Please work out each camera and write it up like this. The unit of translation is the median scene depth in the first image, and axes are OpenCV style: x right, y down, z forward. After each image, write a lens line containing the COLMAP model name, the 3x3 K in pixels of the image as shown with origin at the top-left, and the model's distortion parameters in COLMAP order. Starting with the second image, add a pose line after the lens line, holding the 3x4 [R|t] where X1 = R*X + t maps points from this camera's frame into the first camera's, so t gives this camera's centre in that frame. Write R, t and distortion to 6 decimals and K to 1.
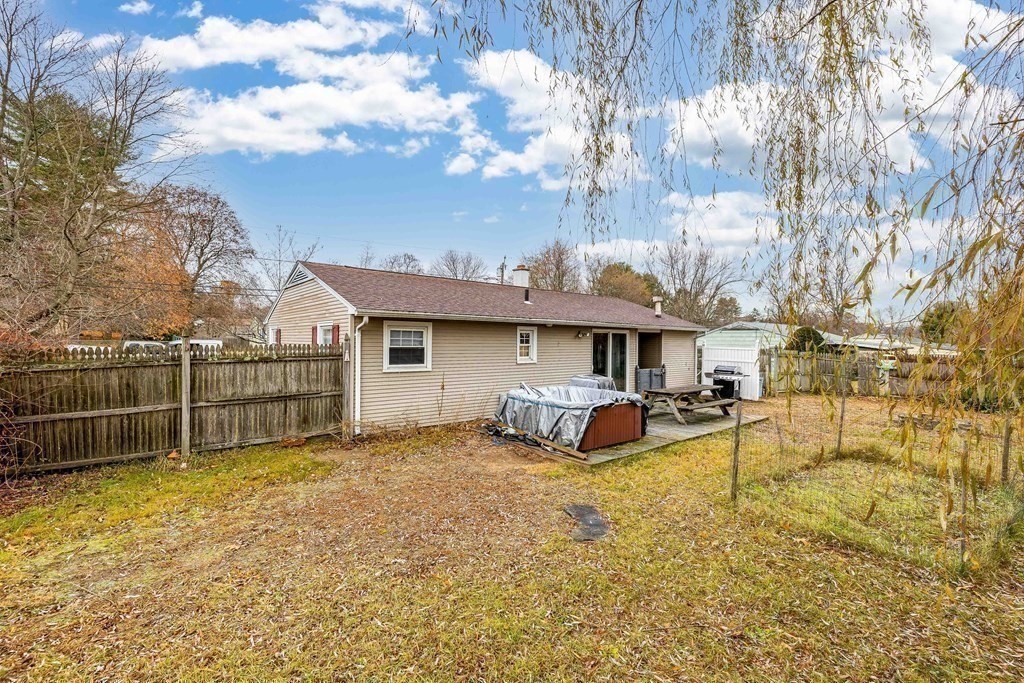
lens RADIAL K [[437.7, 0, 514.7], [0, 437.7, 341.7], [0, 0, 1]] dist [-0.000299, -0.000107]
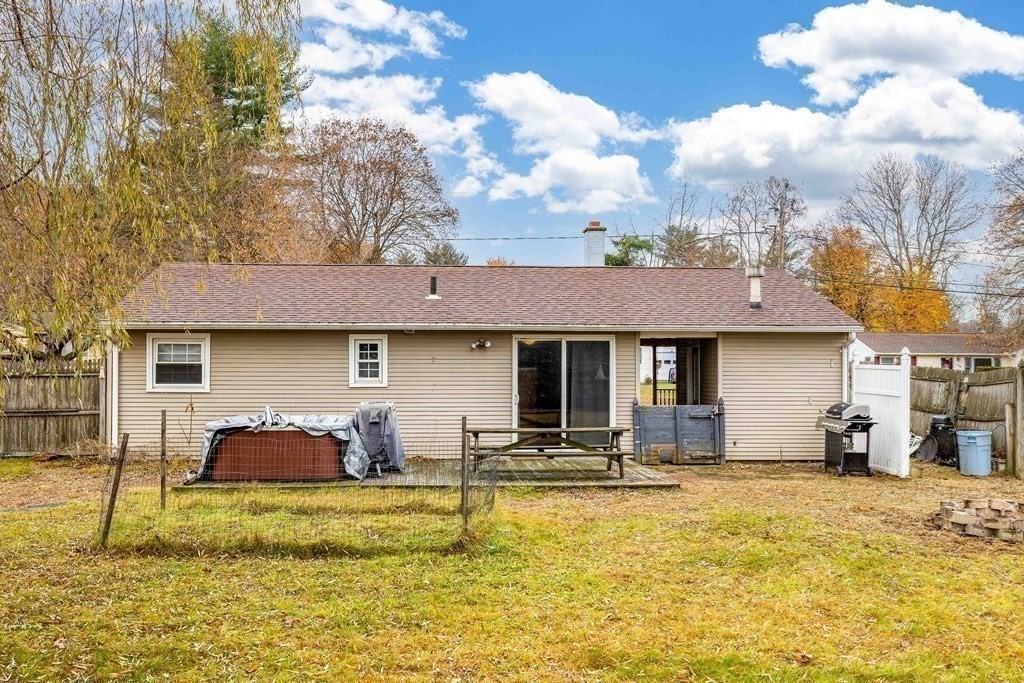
lens RADIAL K [[995.2, 0, 512.9], [0, 995.2, 344.0], [0, 0, 1]] dist [0.004493, 0.000000]
pose [[0.810897, -0.018828, -0.584886, 1.355394], [0.004827, 0.999663, -0.025487, 0.026137], [0.585169, 0.017844, 0.810715, -0.177110]]
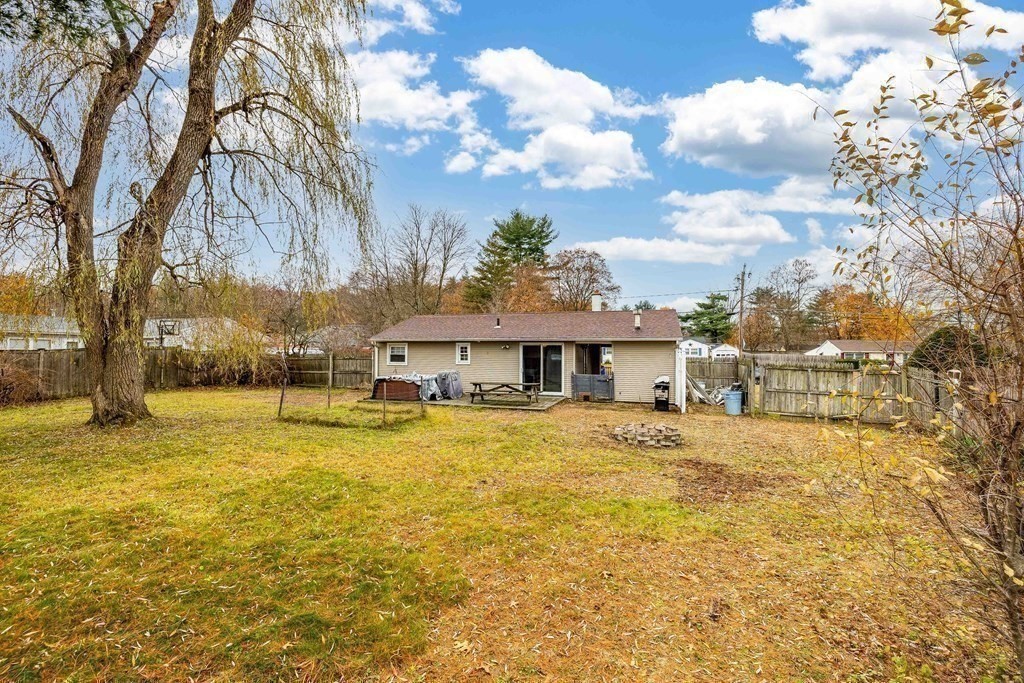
lens RADIAL K [[437.7, 0, 513.0], [0, 437.7, 344.1], [0, 0, 1]] dist [-0.000299, -0.000107]
pose [[0.525485, -0.025021, -0.850435, 1.876497], [-0.003951, 0.999485, -0.031848, 0.027801], [0.850794, 0.020095, 0.525116, 0.320549]]
